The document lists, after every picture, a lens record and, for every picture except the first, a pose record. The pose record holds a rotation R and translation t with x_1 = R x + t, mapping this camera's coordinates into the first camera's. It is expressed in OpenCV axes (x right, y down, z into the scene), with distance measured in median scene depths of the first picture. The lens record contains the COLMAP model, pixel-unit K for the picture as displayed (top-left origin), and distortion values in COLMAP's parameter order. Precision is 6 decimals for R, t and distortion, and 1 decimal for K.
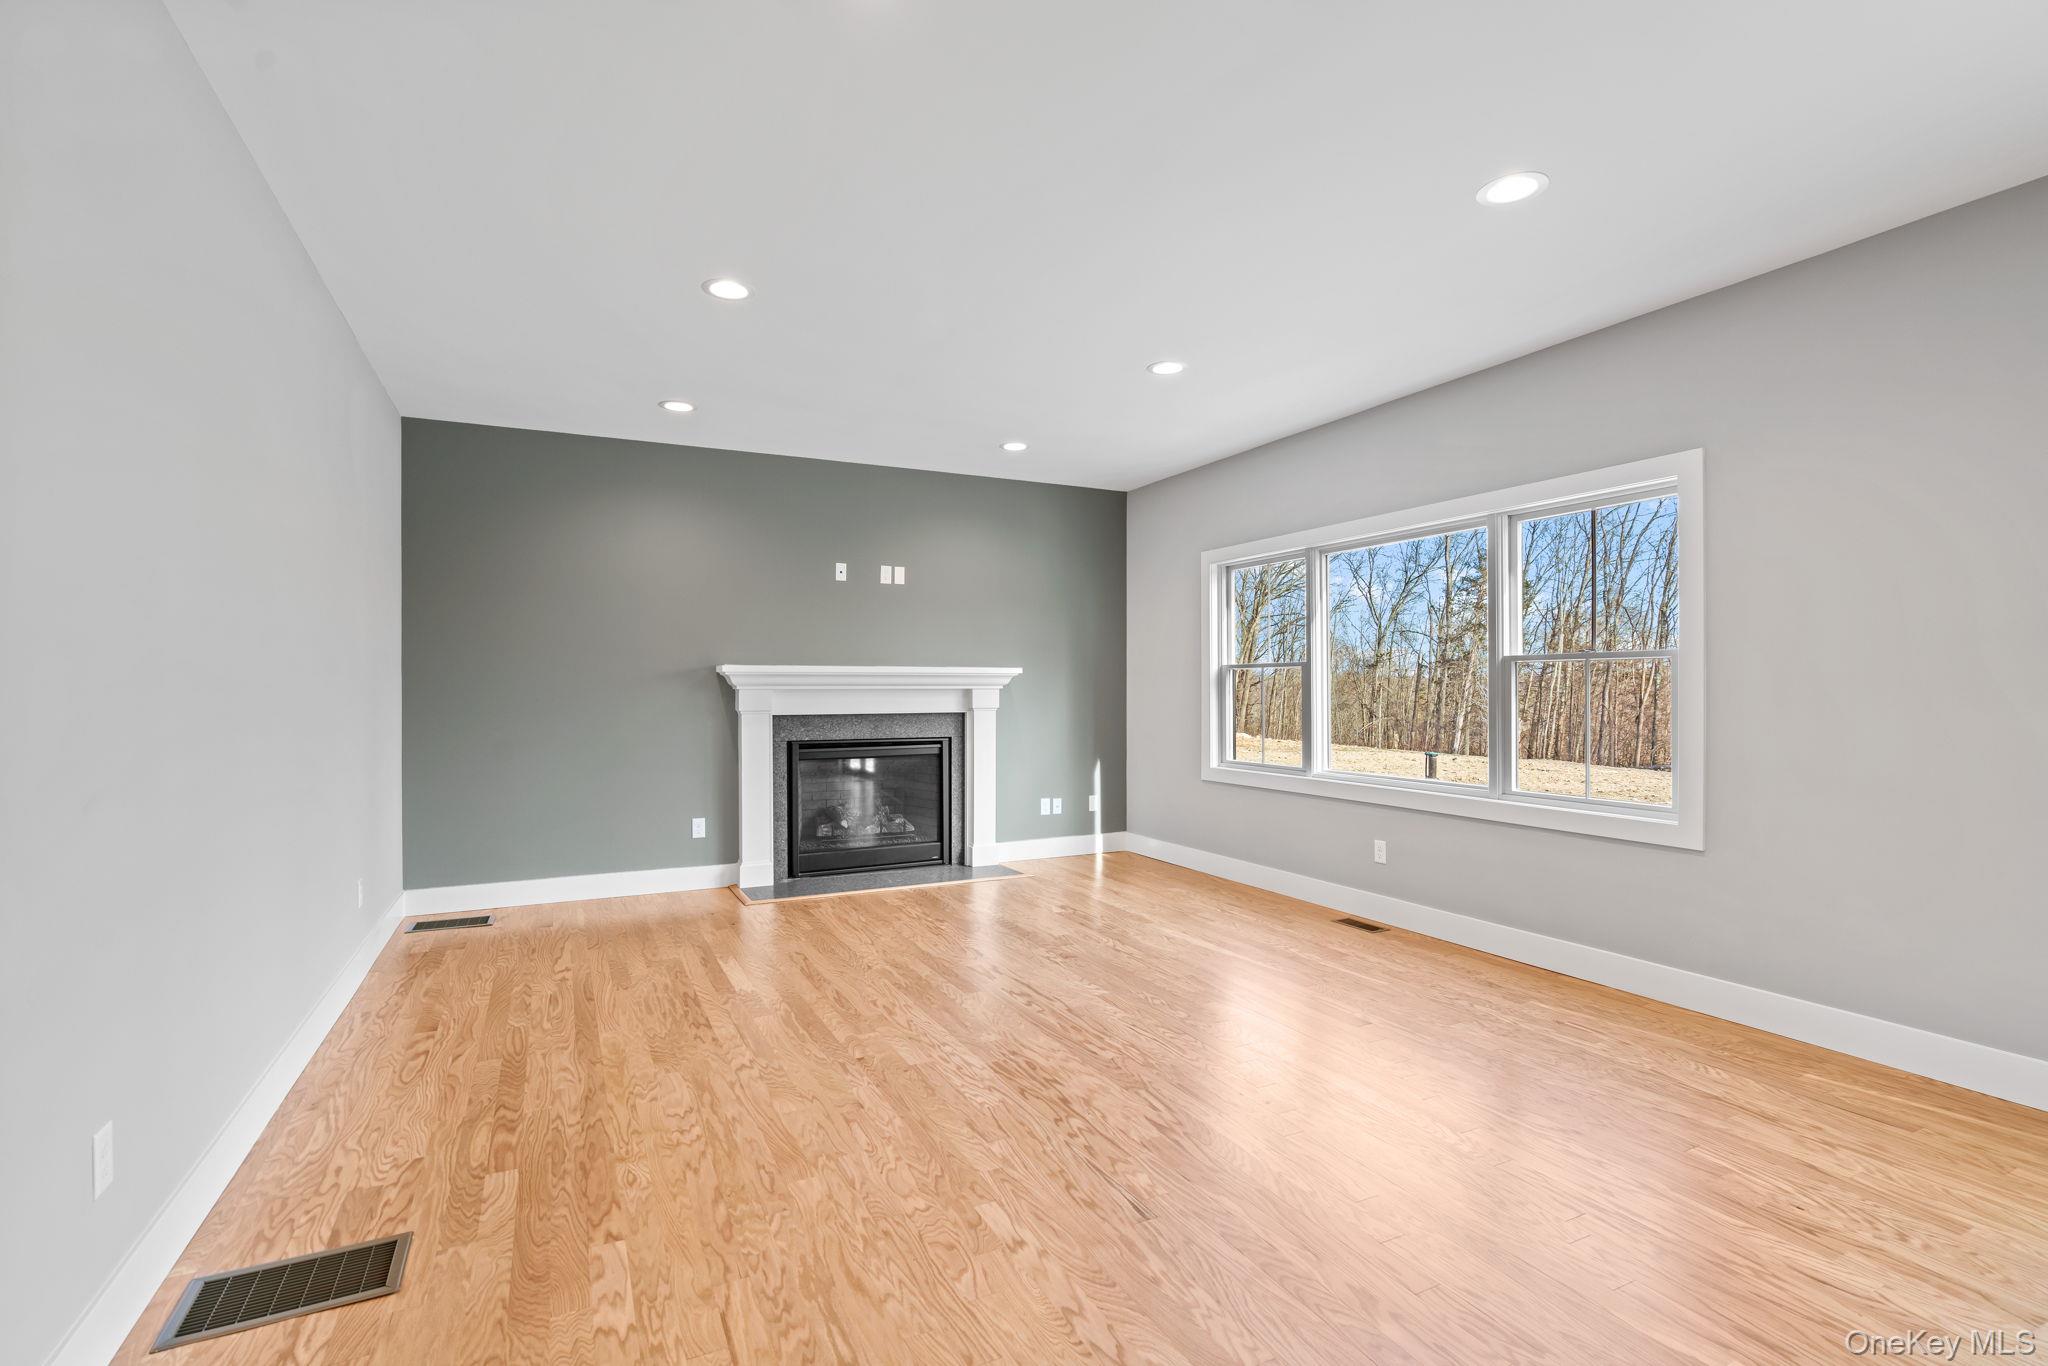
lens RADIAL K [[939.2, 0, 1006.7], [0, 939.2, 682.5], [0, 0, 1]] dist [0.000514, 0.001072]
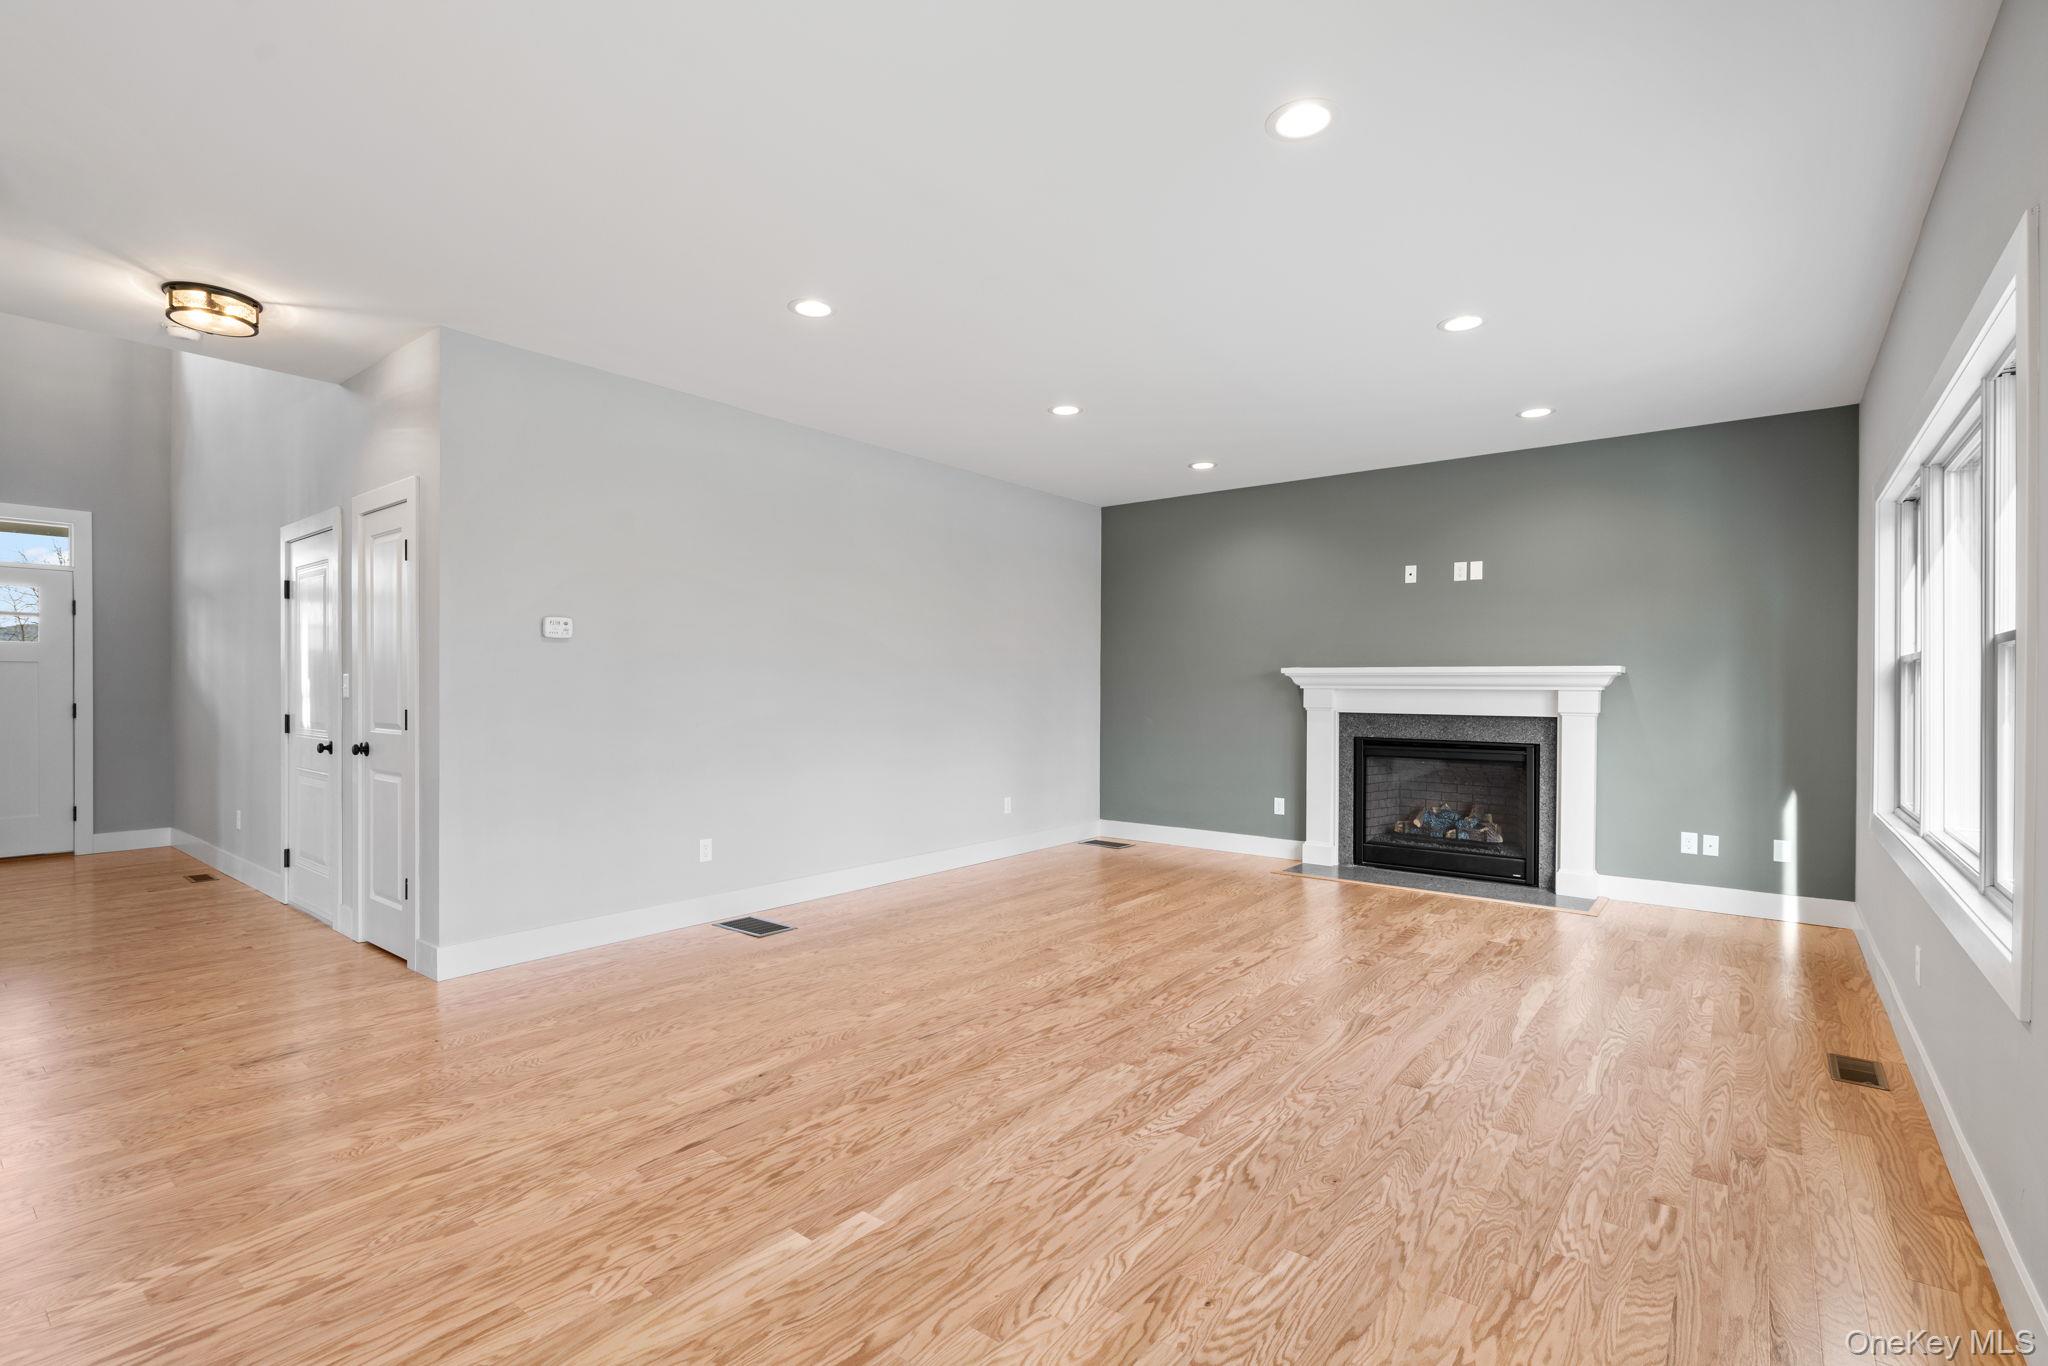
lens RADIAL K [[939.2, 0, 1006.7], [0, 939.2, 682.5], [0, 0, 1]] dist [0.000514, 0.001072]
pose [[0.425531, 0.000457, -0.904944, 0.605526], [-0.001918, 0.999998, -0.000397, 0.000674], [0.904942, 0.001905, 0.425531, 0.188603]]
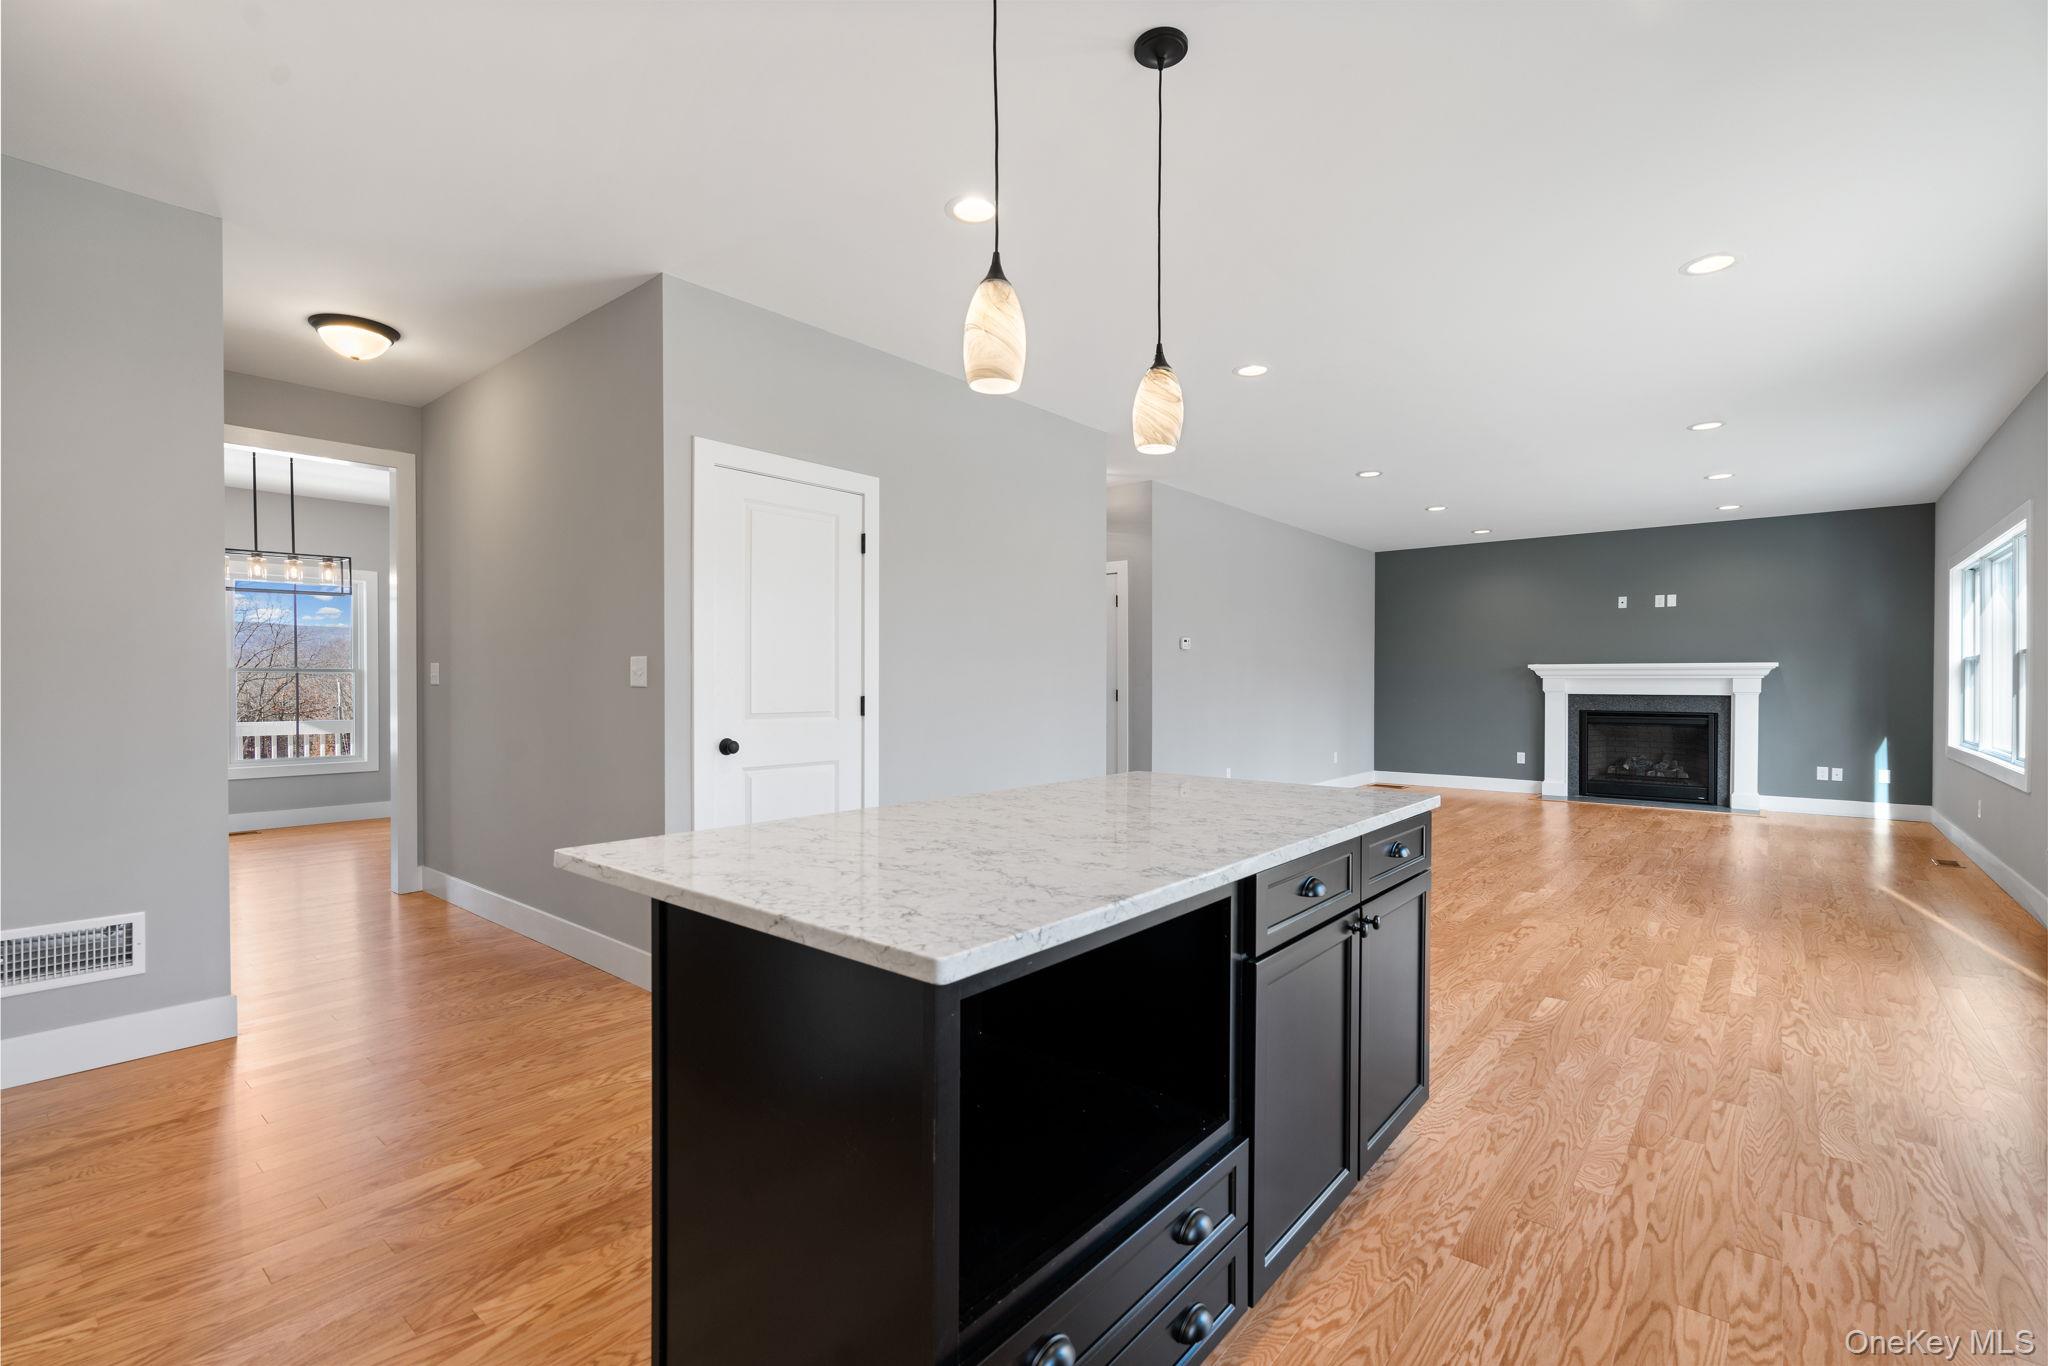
lens RADIAL K [[915.6, 0, 1013.4], [0, 915.6, 686.4], [0, 0, 1]] dist [0.009048, -0.000255]
pose [[0.405794, 0.007589, -0.913933, 0.864718], [0.001858, 0.999957, 0.009129, 0.004447], [0.913963, -0.005403, 0.405762, -0.567336]]
